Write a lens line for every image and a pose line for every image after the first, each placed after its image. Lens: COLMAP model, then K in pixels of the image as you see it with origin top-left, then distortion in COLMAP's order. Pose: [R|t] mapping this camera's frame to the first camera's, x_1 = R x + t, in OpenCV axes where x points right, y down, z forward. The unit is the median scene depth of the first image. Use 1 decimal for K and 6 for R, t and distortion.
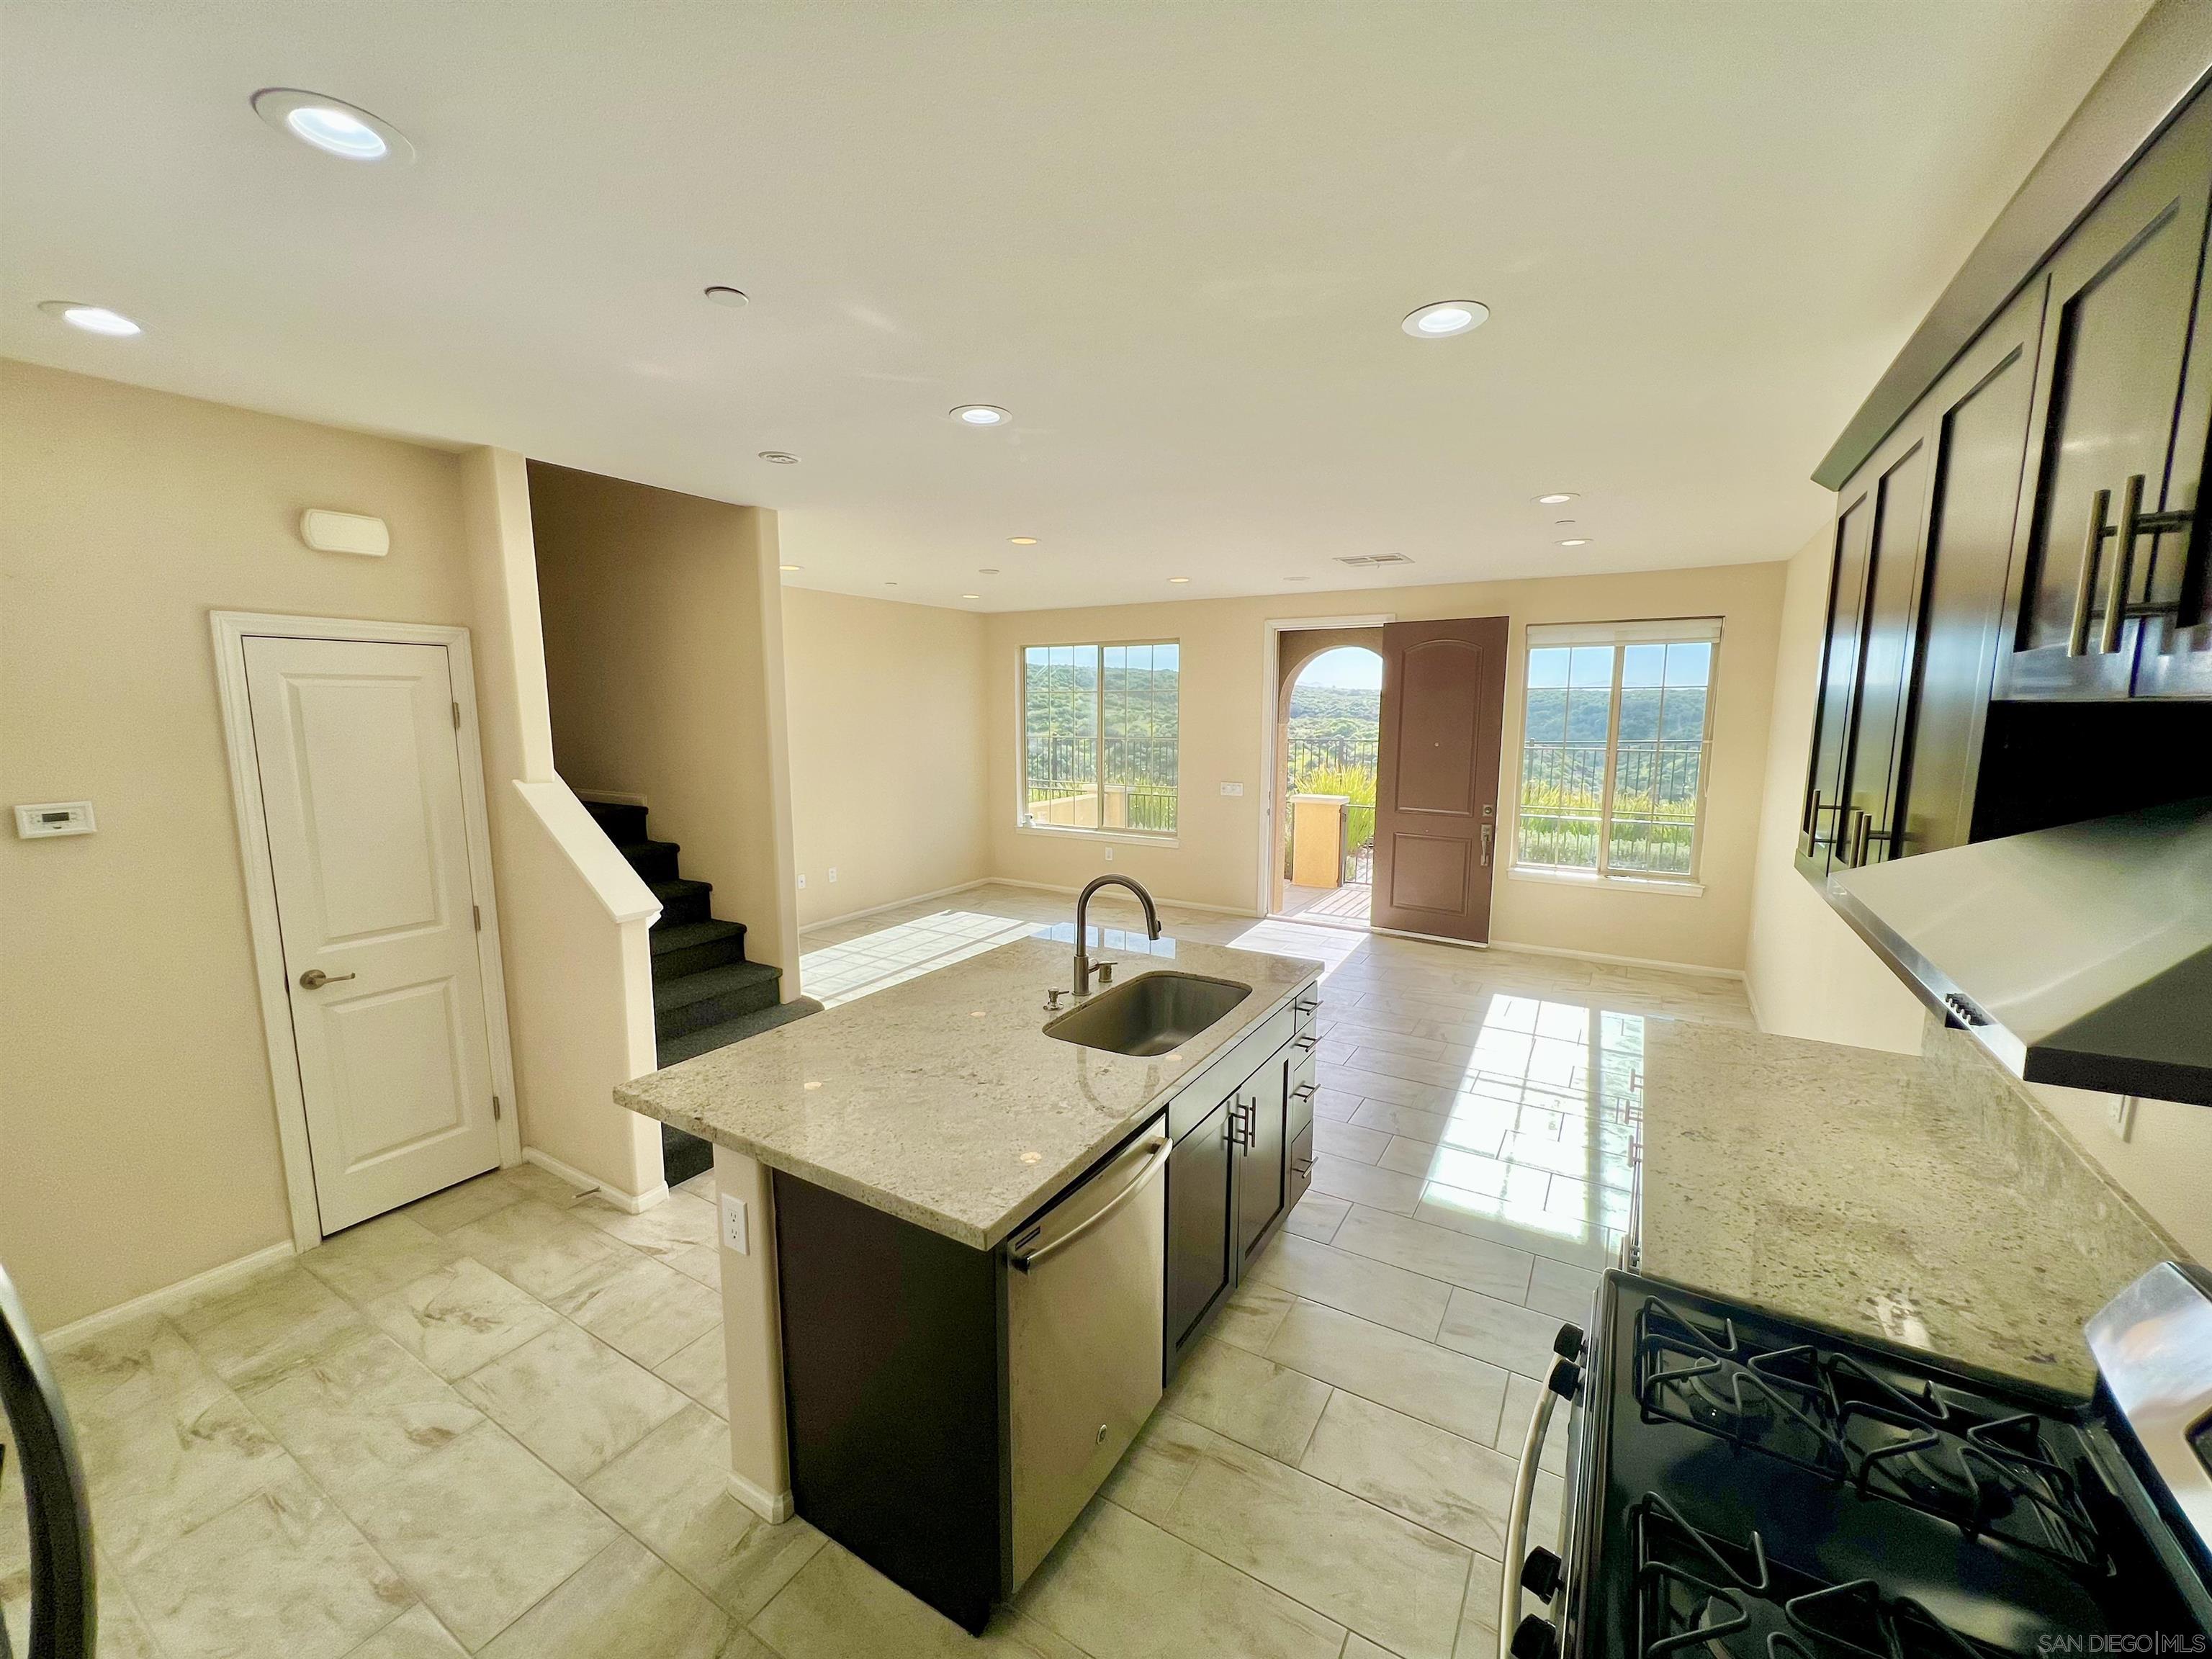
lens RADIAL K [[886.3, 0, 1107.9], [0, 886.3, 829.4], [0, 0, 1]] dist [-0.003836, 0.000474]
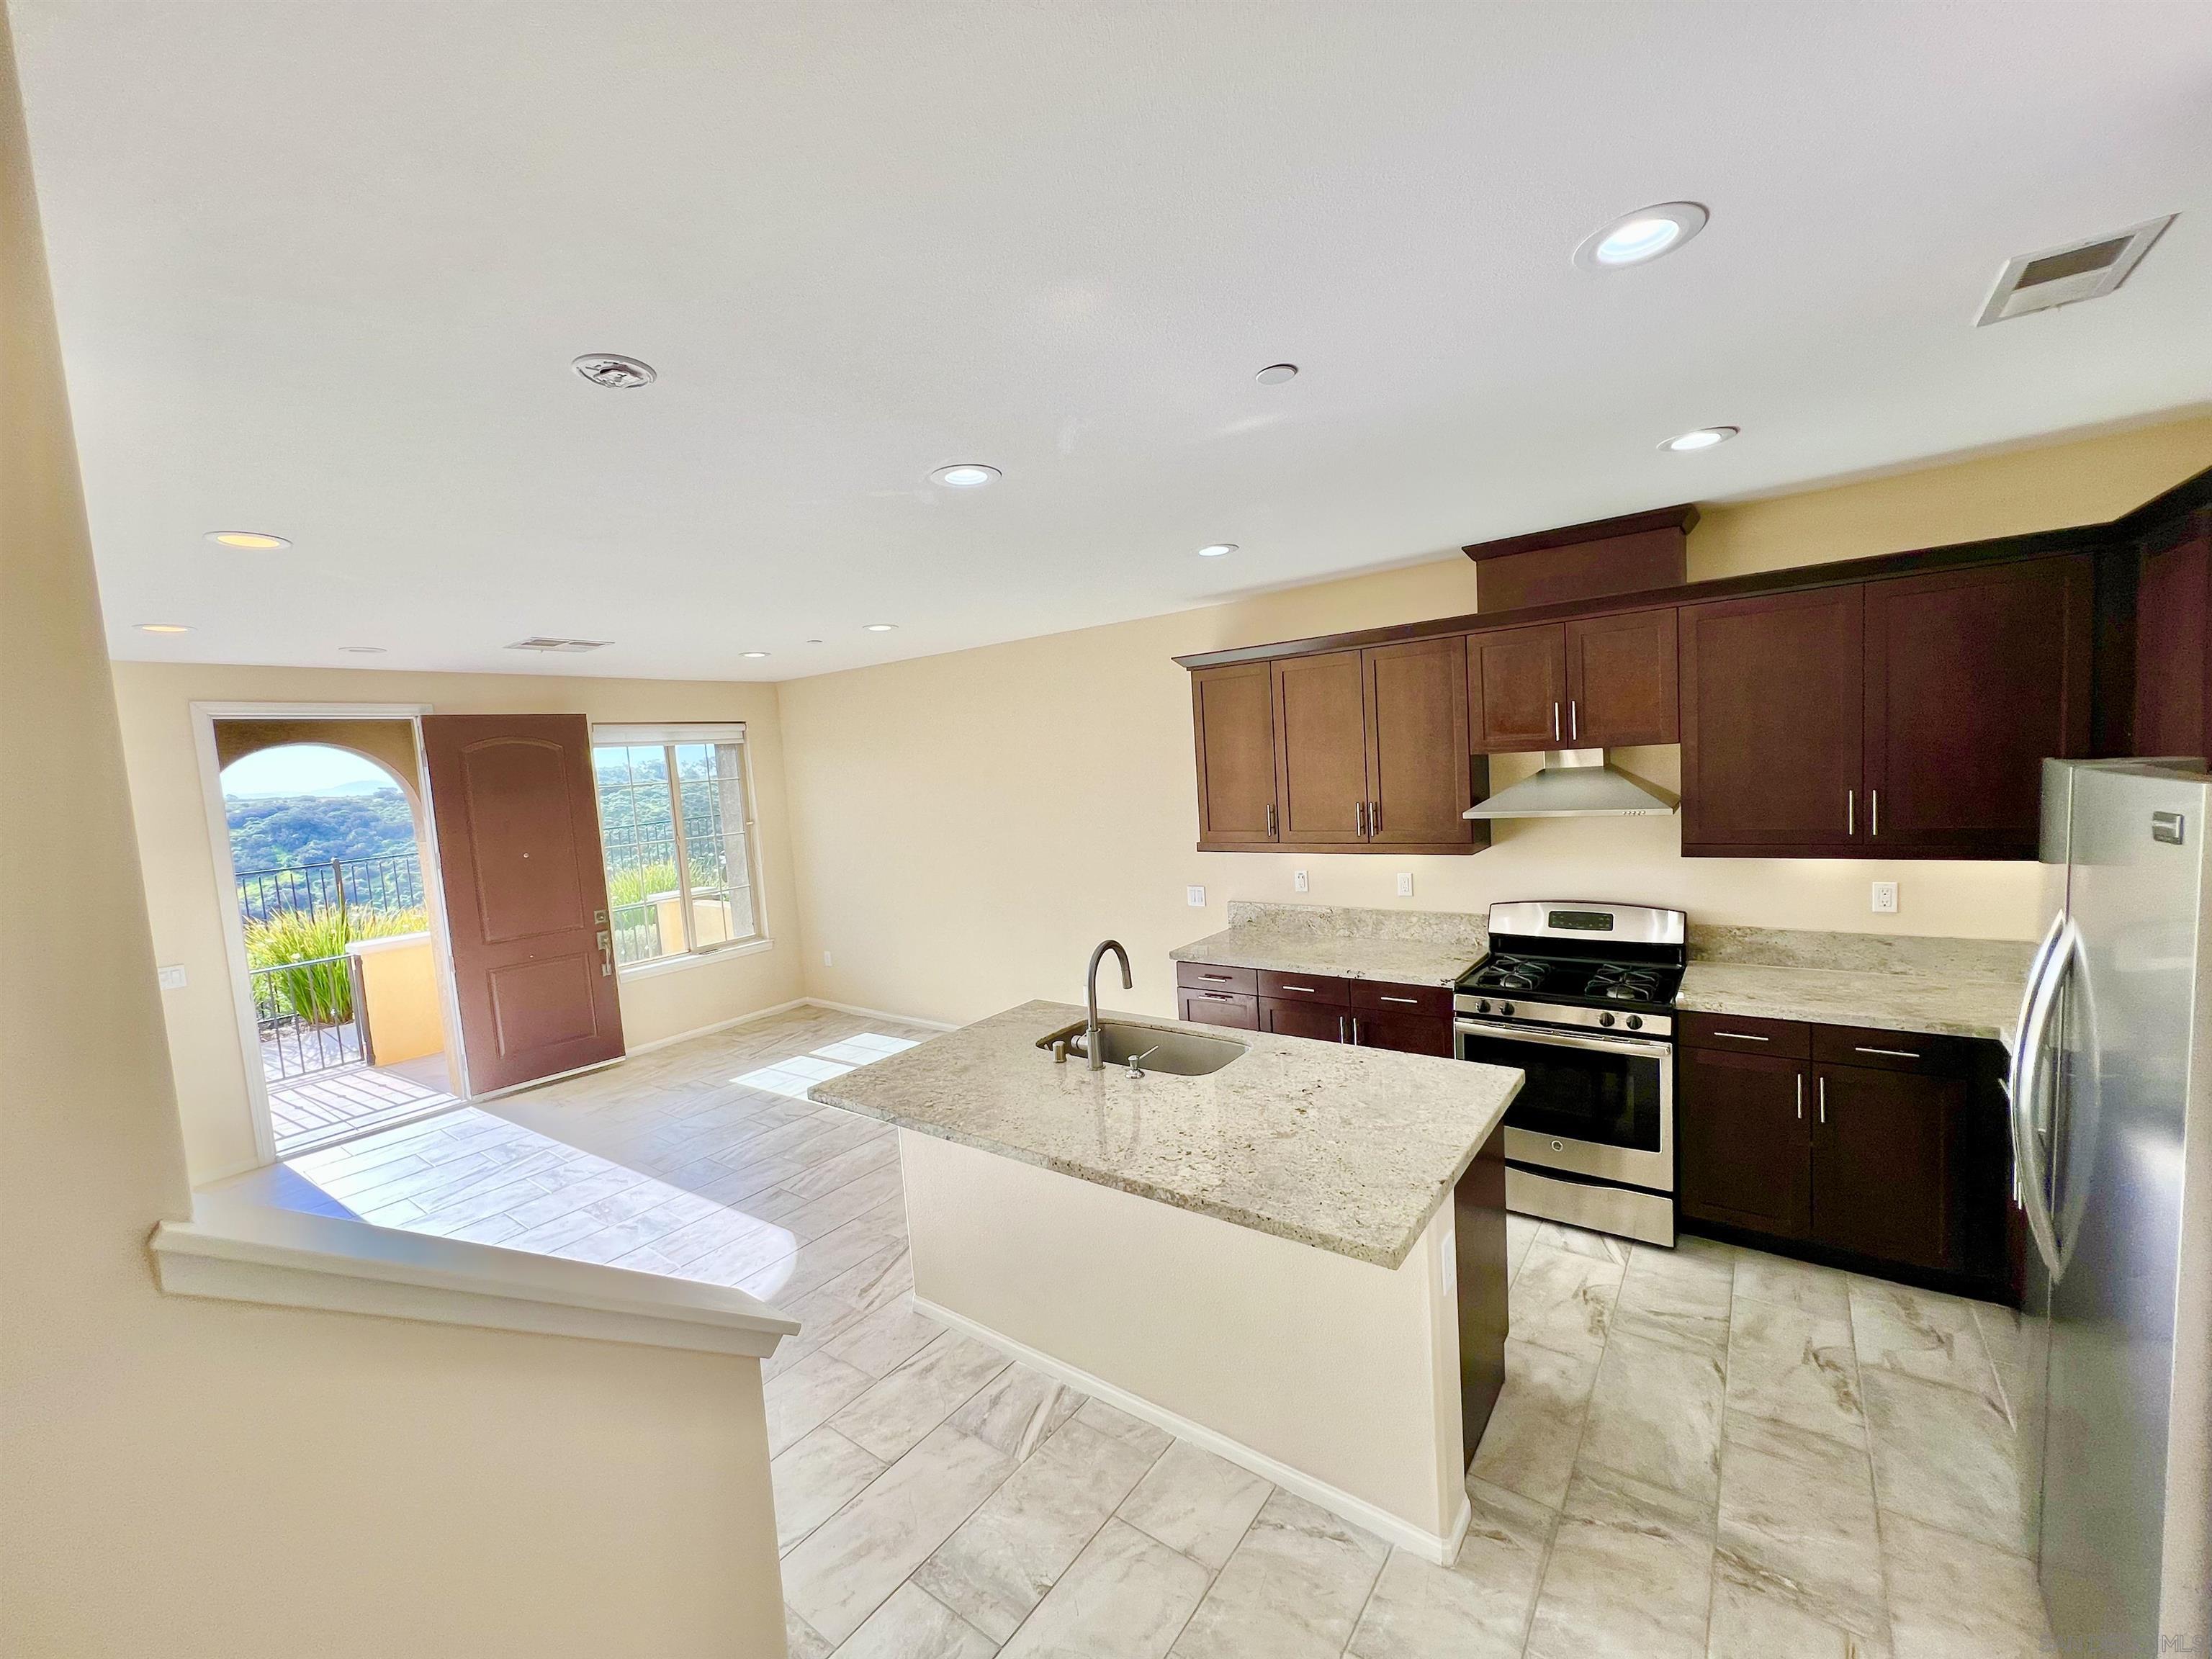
lens RADIAL K [[886.3, 0, 1106.4], [0, 886.3, 830.2], [0, 0, 1]] dist [-0.003836, 0.000474]
pose [[0.101829, -0.087041, 0.990987, -0.437627], [0.203214, 0.976979, 0.064930, -0.063173], [-0.973825, 0.194770, 0.117173, 0.349418]]
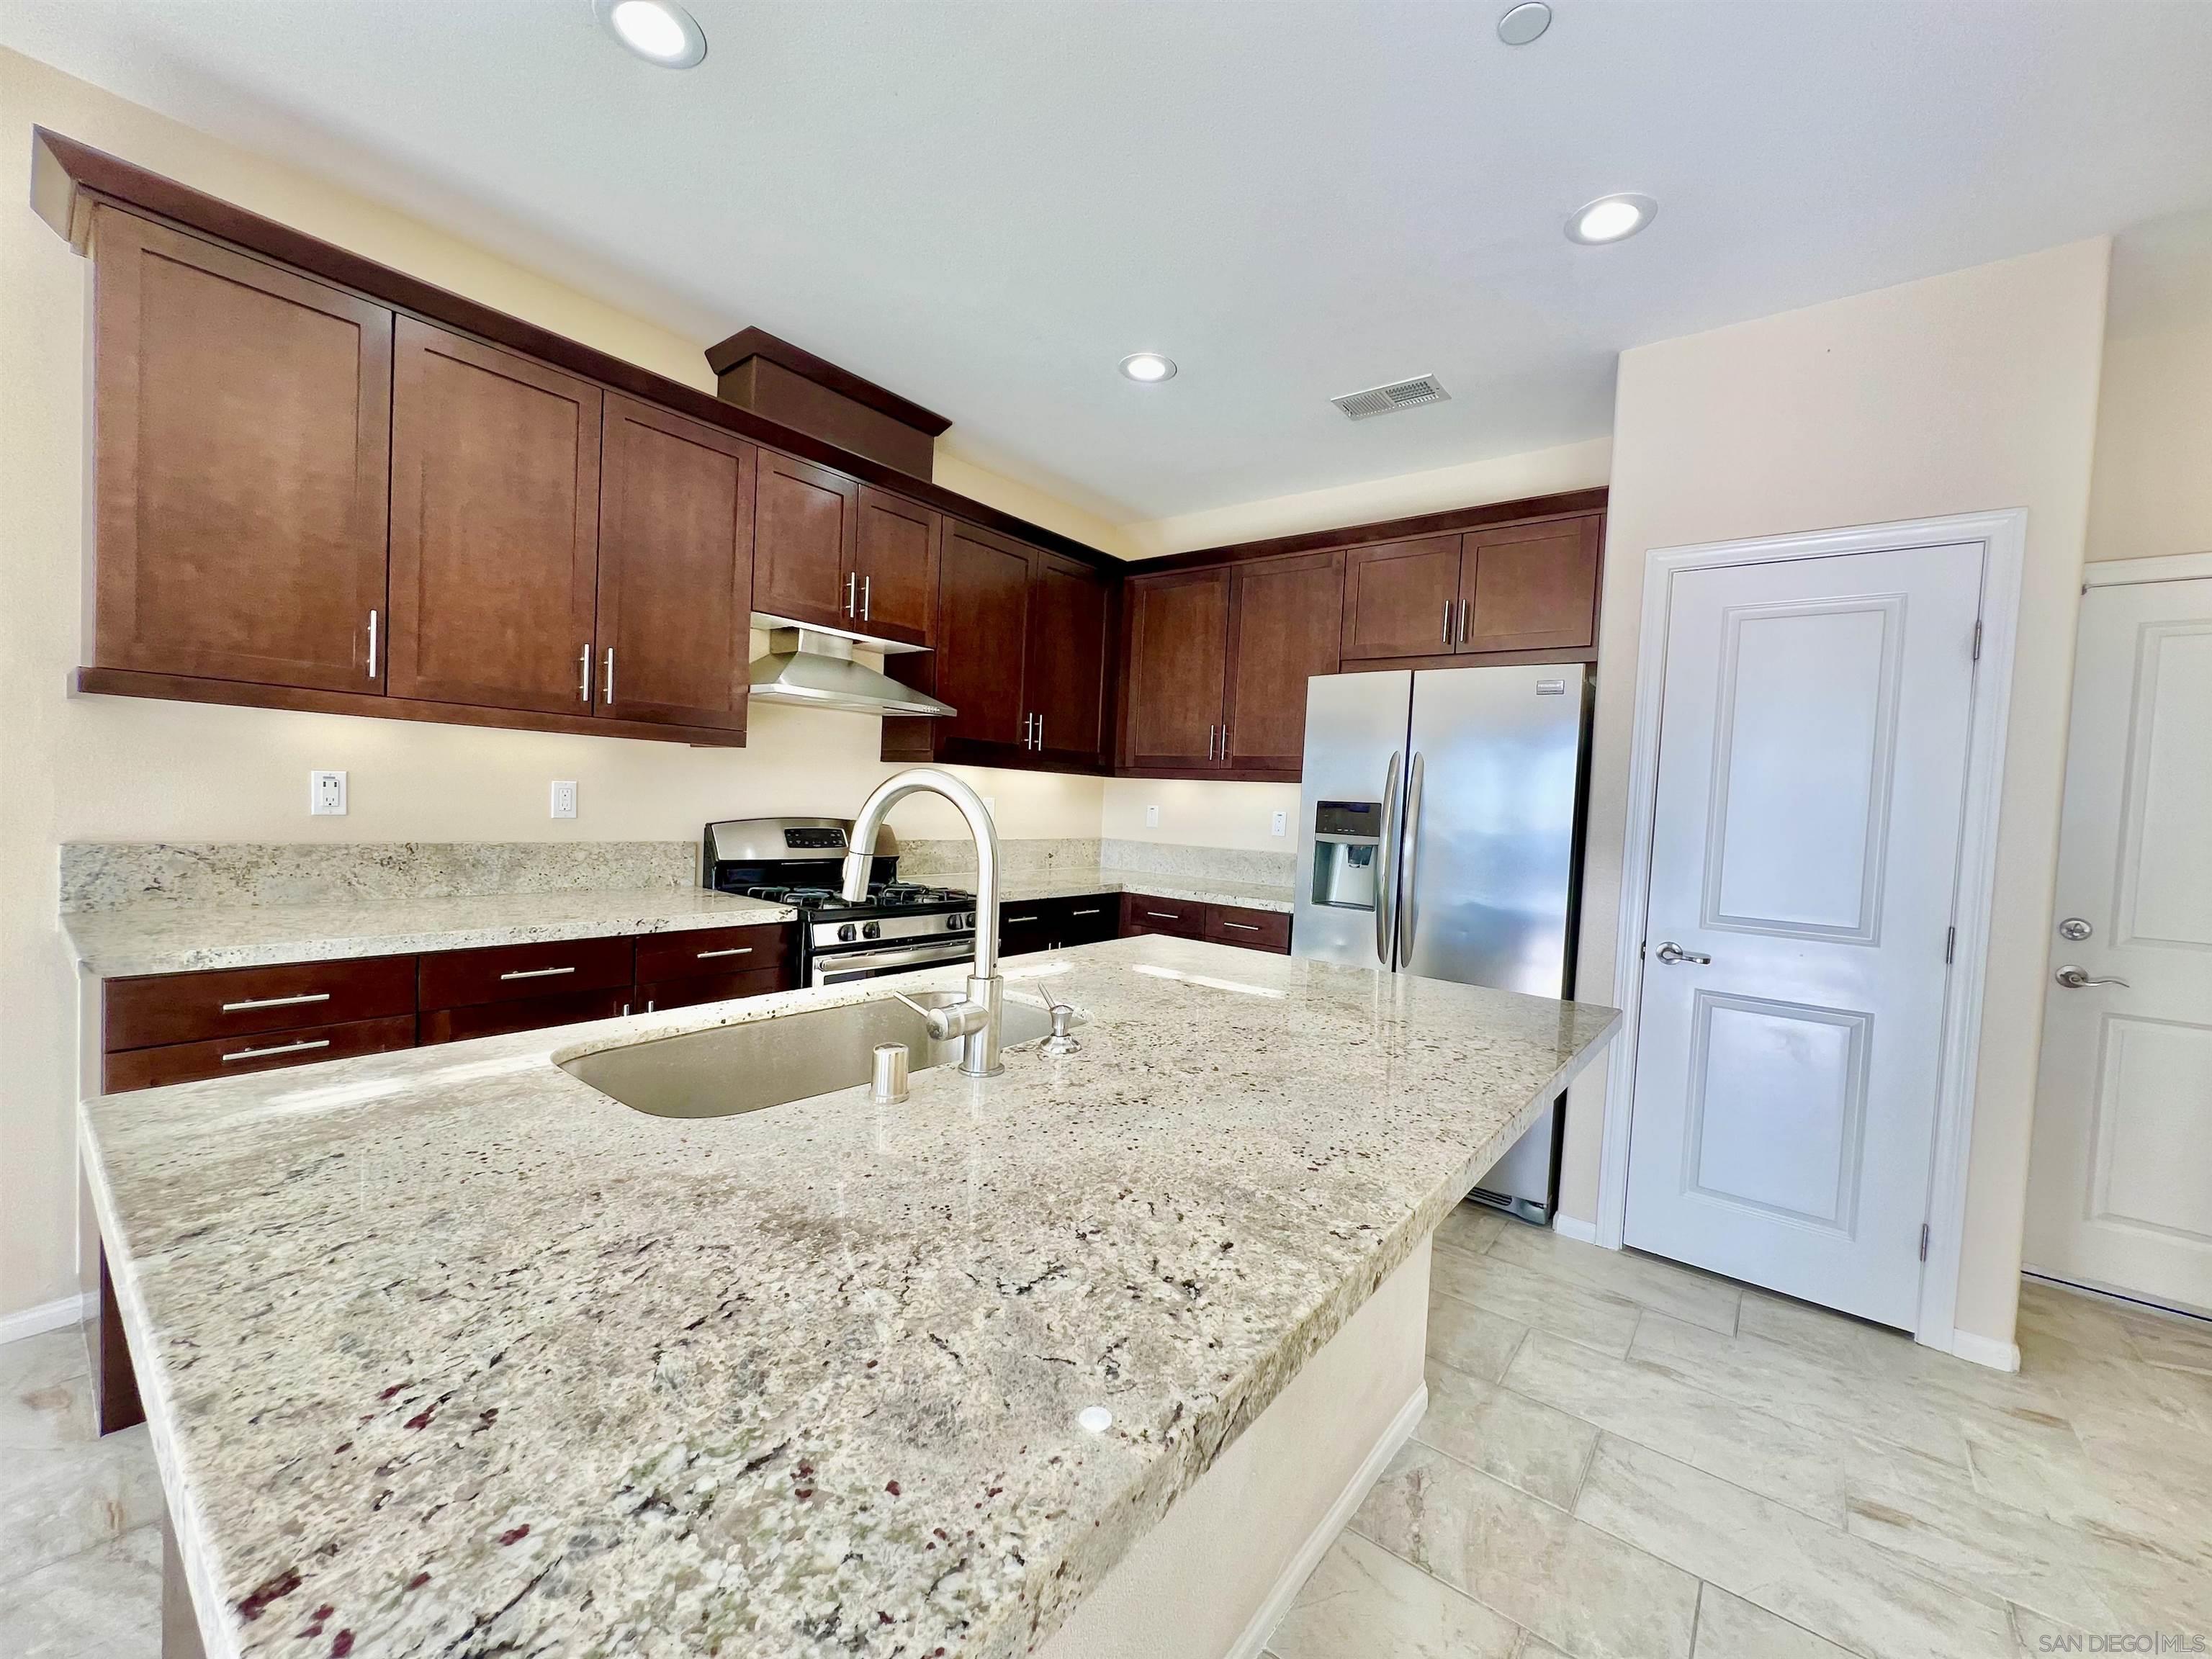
lens RADIAL K [[888.3, 0, 1112.8], [0, 888.3, 835.5], [0, 0, 1]] dist [-0.001952, -0.000042]
pose [[-0.990804, -0.056138, 0.123108, -0.058879], [-0.033600, 0.983450, 0.178035, 0.000678], [-0.131065, 0.172261, -0.976293, 0.590287]]
